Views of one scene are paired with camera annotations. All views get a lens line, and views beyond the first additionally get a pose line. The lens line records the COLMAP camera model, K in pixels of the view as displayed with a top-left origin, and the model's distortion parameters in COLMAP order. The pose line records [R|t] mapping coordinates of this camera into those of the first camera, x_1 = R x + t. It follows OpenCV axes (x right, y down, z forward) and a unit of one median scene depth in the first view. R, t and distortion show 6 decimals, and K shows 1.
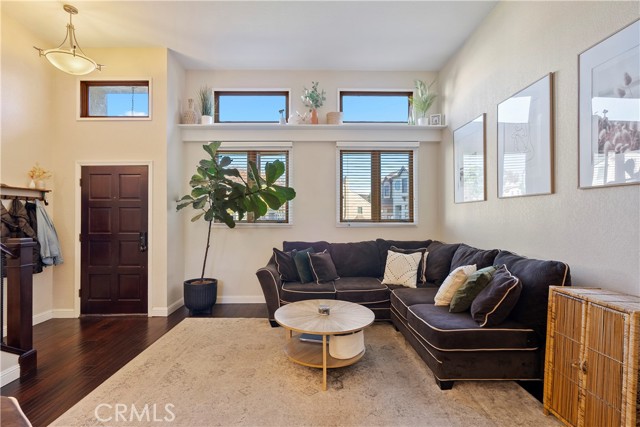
lens RADIAL K [[296.8, 0, 318.0], [0, 296.8, 216.1], [0, 0, 1]] dist [0.001705, 0.000029]
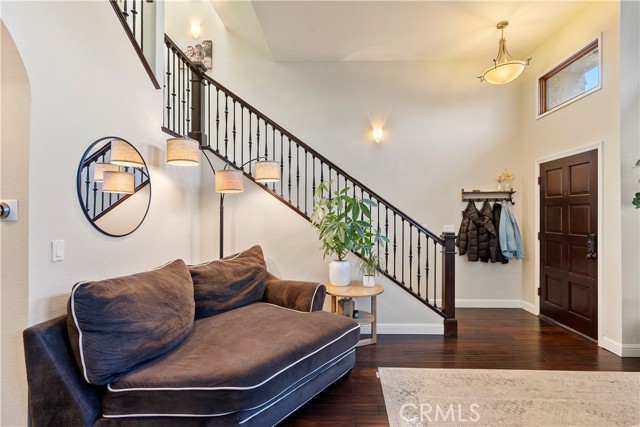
lens RADIAL K [[296.8, 0, 318.2], [0, 296.8, 211.5], [0, 0, 1]] dist [0.001705, 0.000029]
pose [[-0.057389, -0.008406, -0.998316, 0.240875], [0.008023, 0.999928, -0.008881, -0.007197], [0.998320, -0.008519, -0.057318, 0.321264]]
